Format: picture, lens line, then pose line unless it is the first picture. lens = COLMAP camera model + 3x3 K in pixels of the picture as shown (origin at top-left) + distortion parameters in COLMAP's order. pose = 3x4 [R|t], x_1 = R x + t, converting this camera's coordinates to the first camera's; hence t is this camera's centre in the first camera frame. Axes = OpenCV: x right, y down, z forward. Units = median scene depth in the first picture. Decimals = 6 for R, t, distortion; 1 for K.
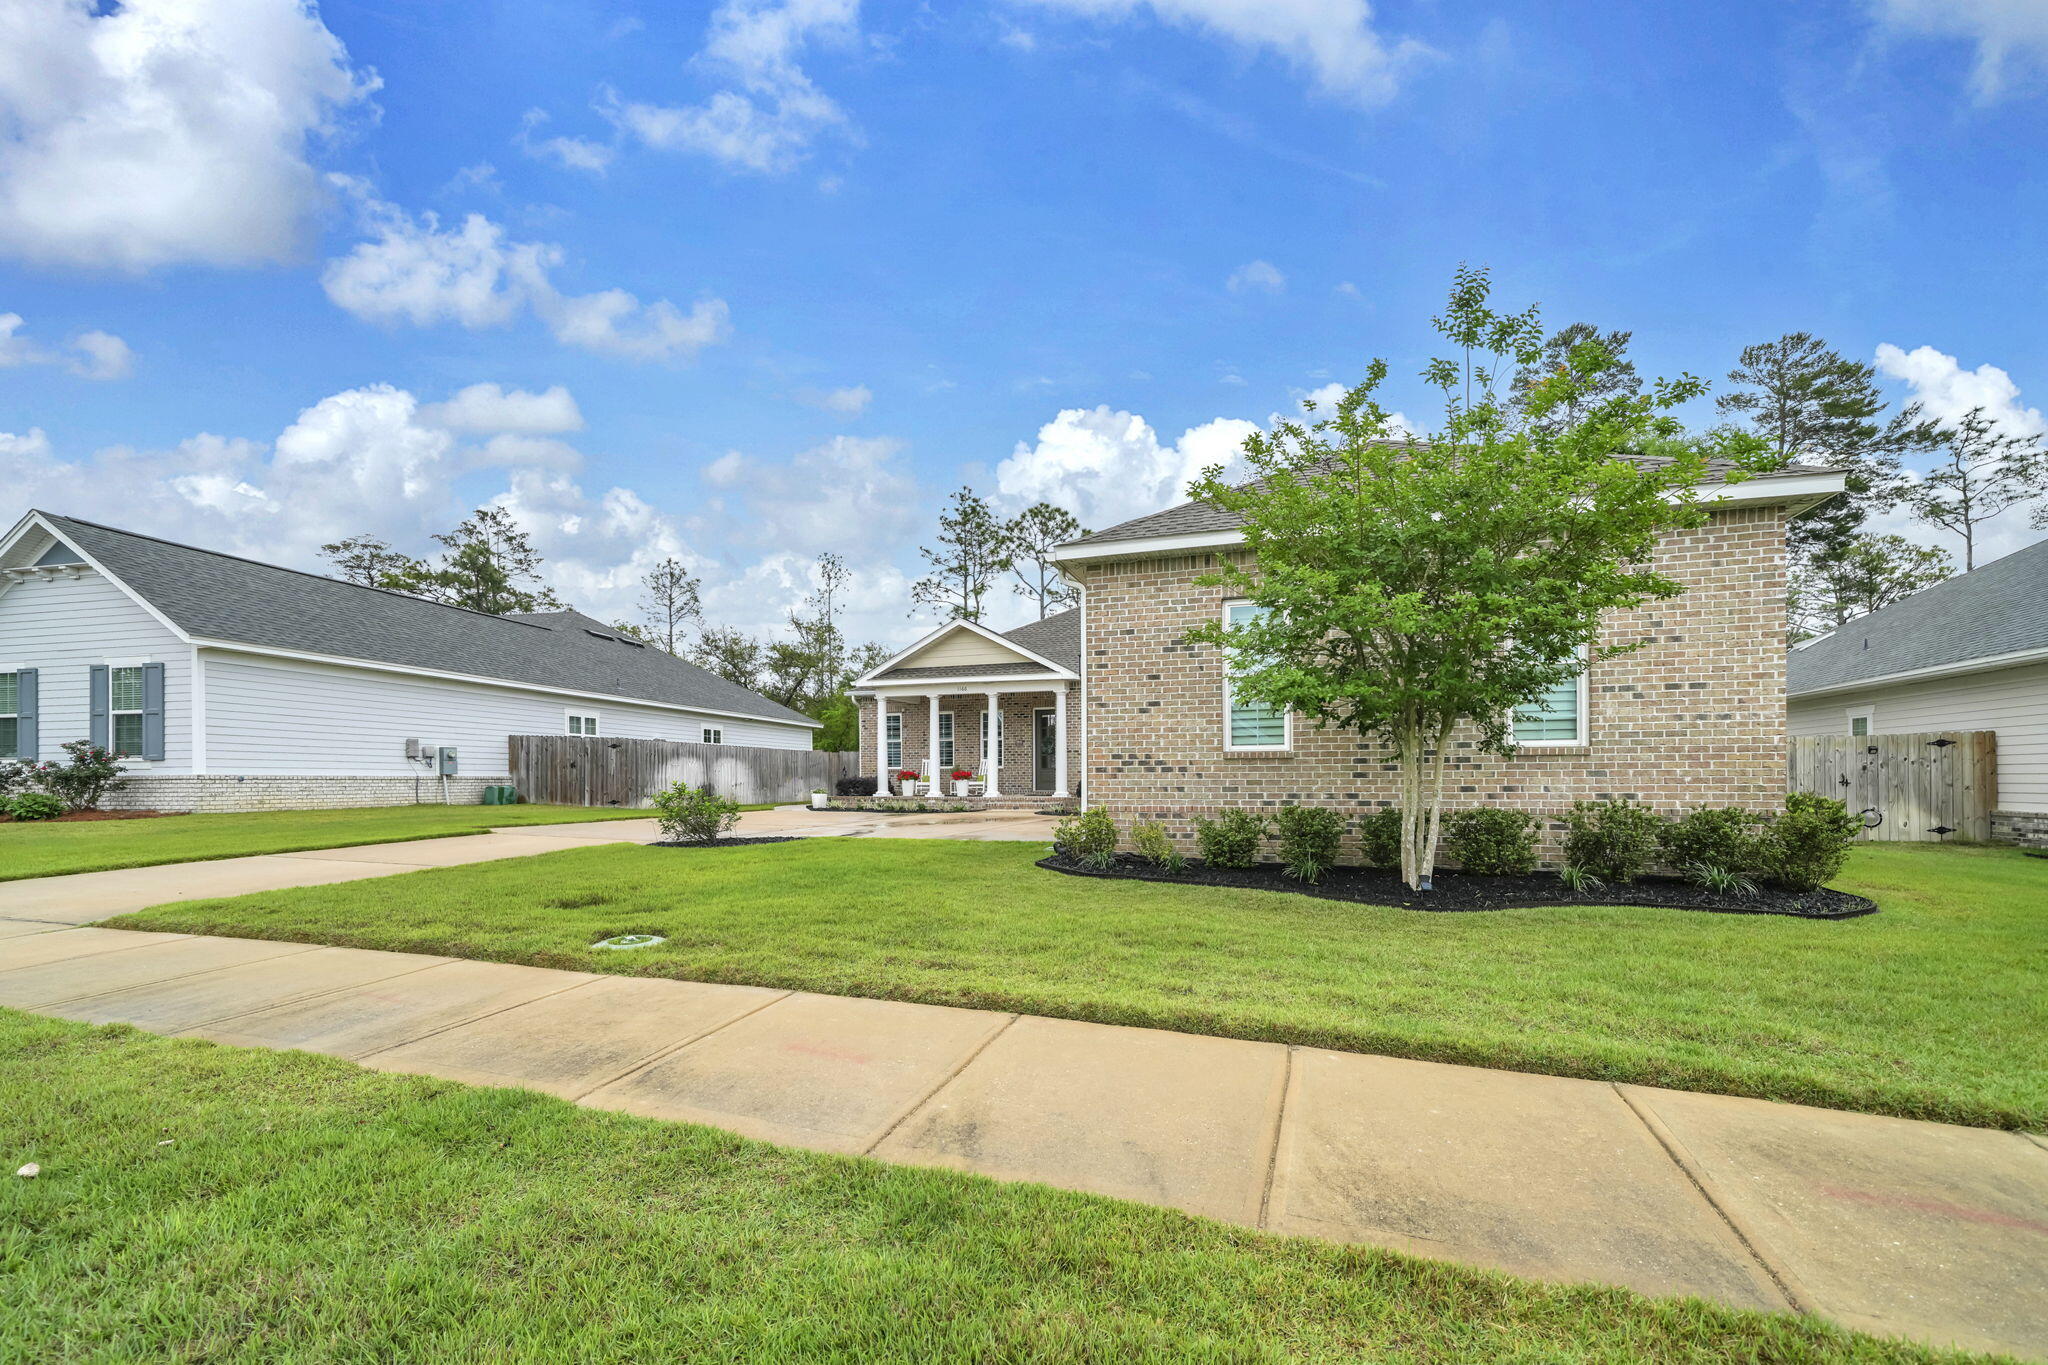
lens RADIAL K [[860.2, 0, 987.7], [0, 860.2, 778.4], [0, 0, 1]] dist [-0.009404, -0.000088]
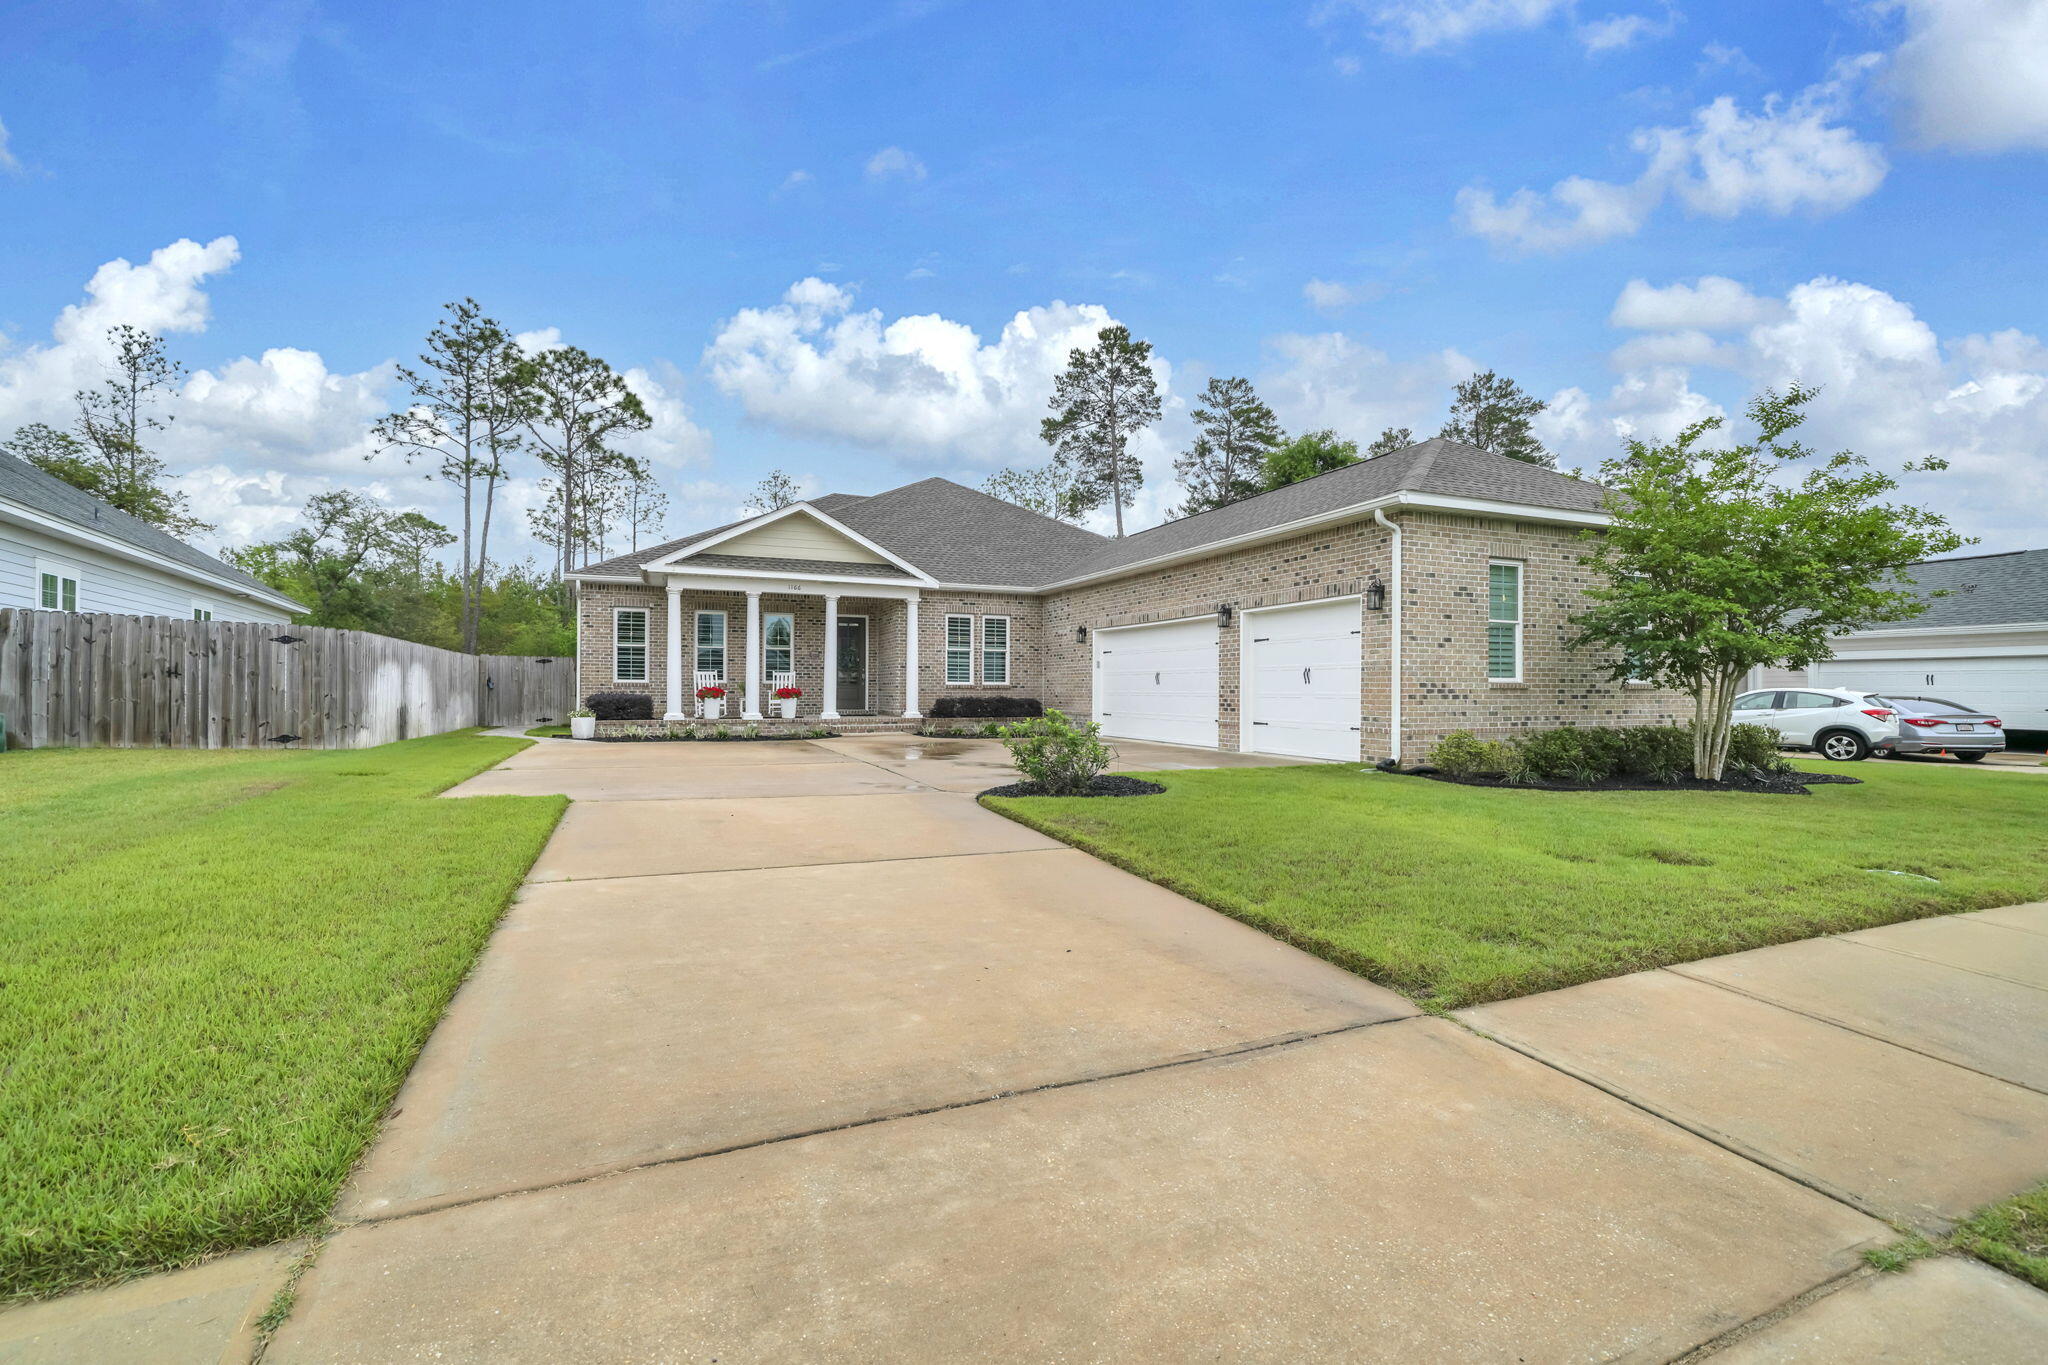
lens RADIAL K [[906.7, 0, 1024.0], [0, 906.7, 682.5], [0, 0, 1]] dist [0.001889, 0.000131]
pose [[0.728365, 0.011089, 0.685099, -0.463918], [-0.005994, 0.999934, -0.009813, -0.006255], [-0.685163, 0.003041, 0.728383, 0.221523]]
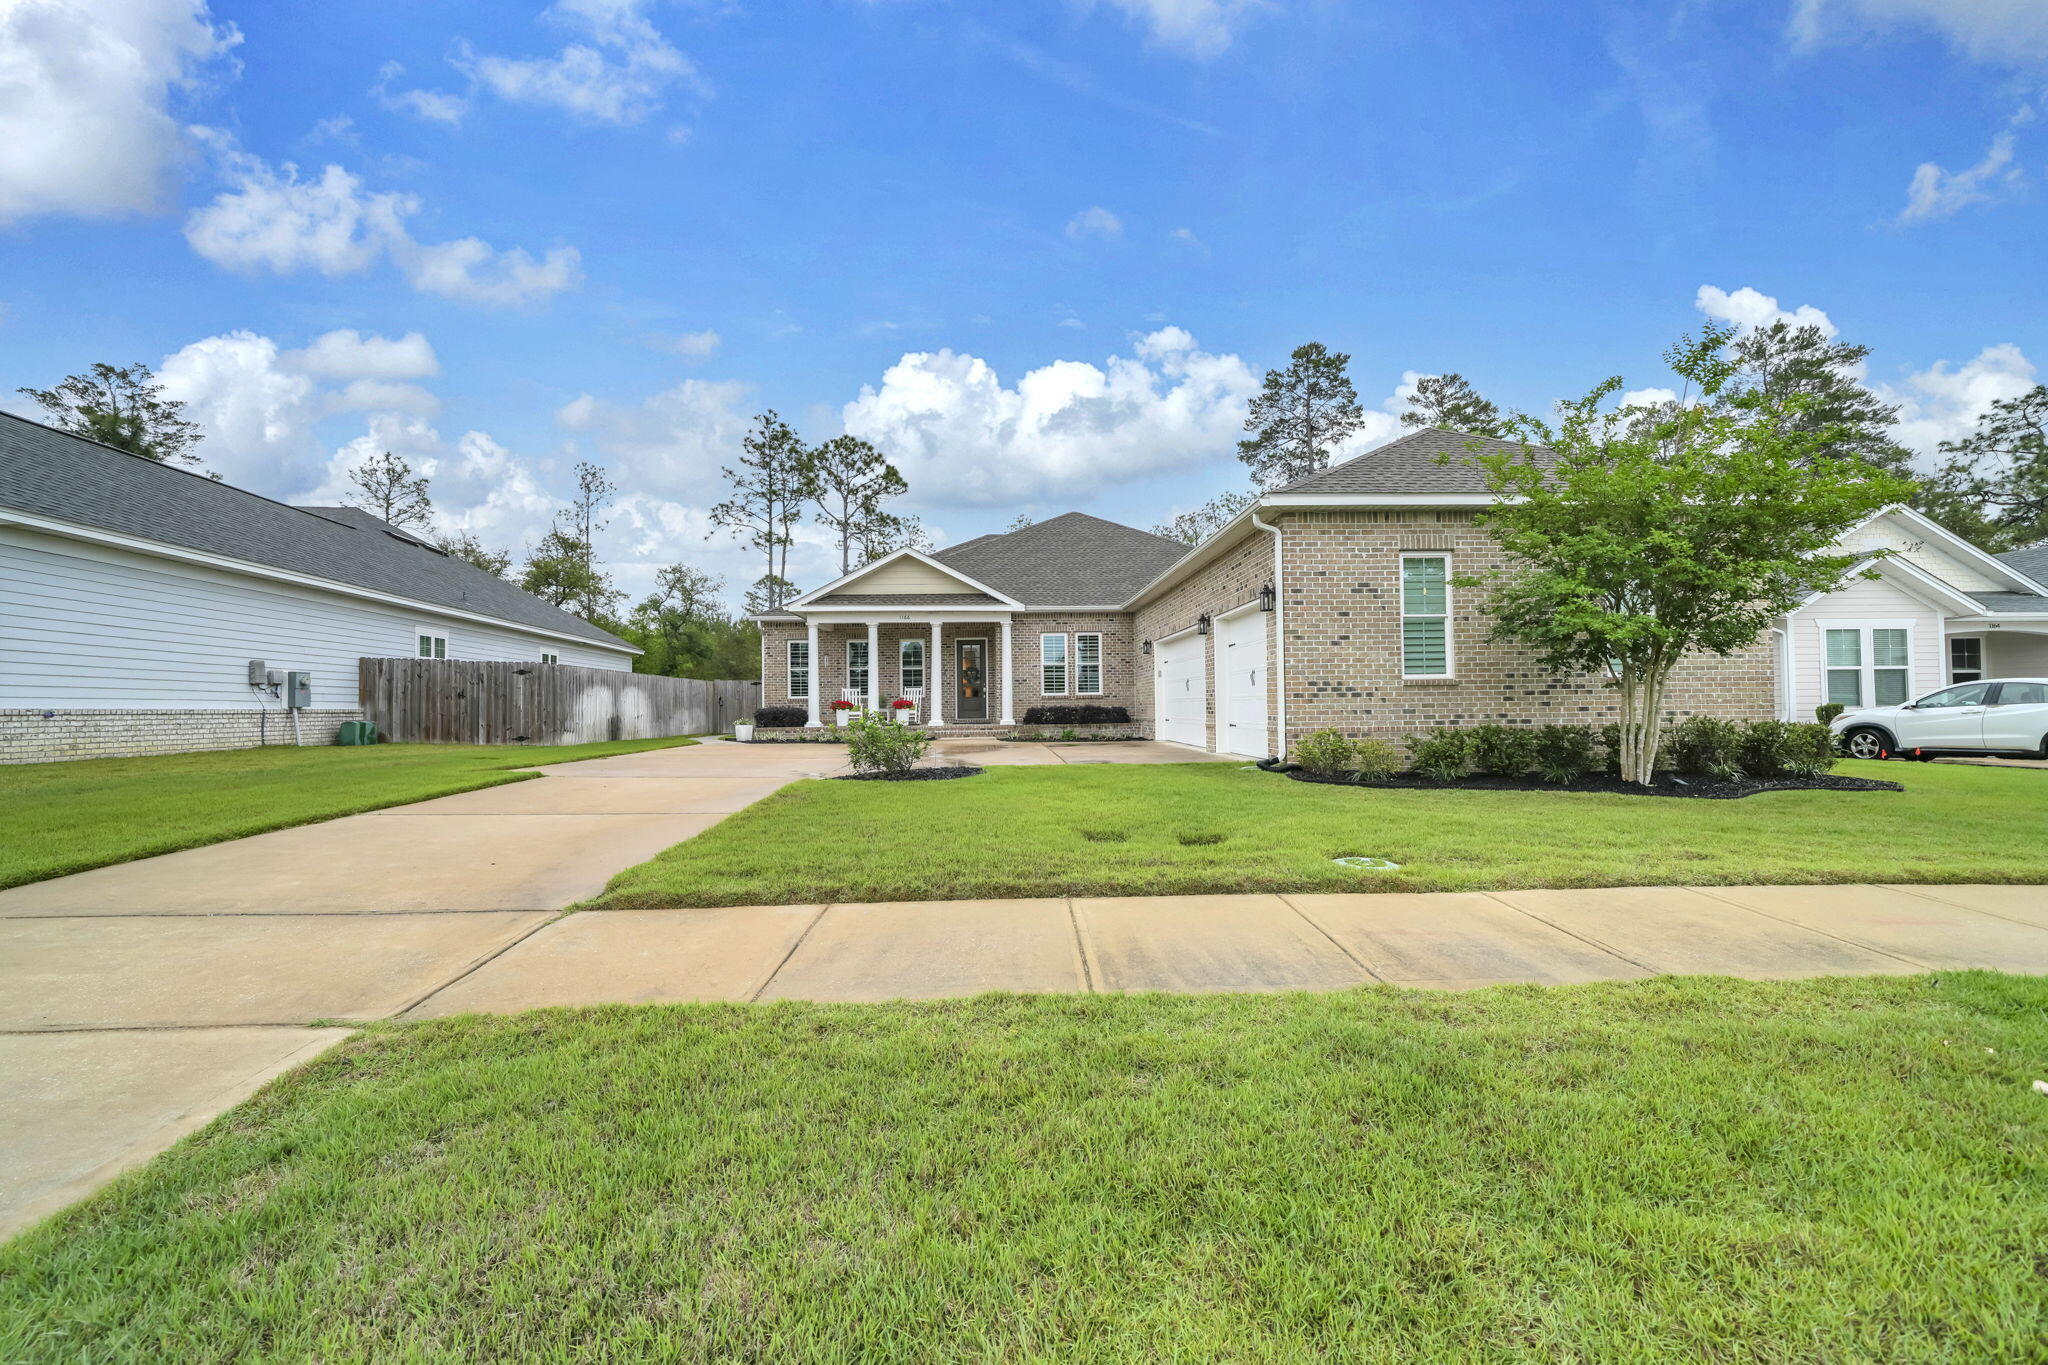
lens RADIAL K [[839.2, 0, 1005.6], [0, 839.2, 684.7], [0, 0, 1]] dist [-0.011181, 0.000319]
pose [[0.930009, 0.002110, 0.367530, -0.279018], [0.008532, 0.999590, -0.027329, 0.001148], [-0.367437, 0.028552, 0.929610, 0.058405]]
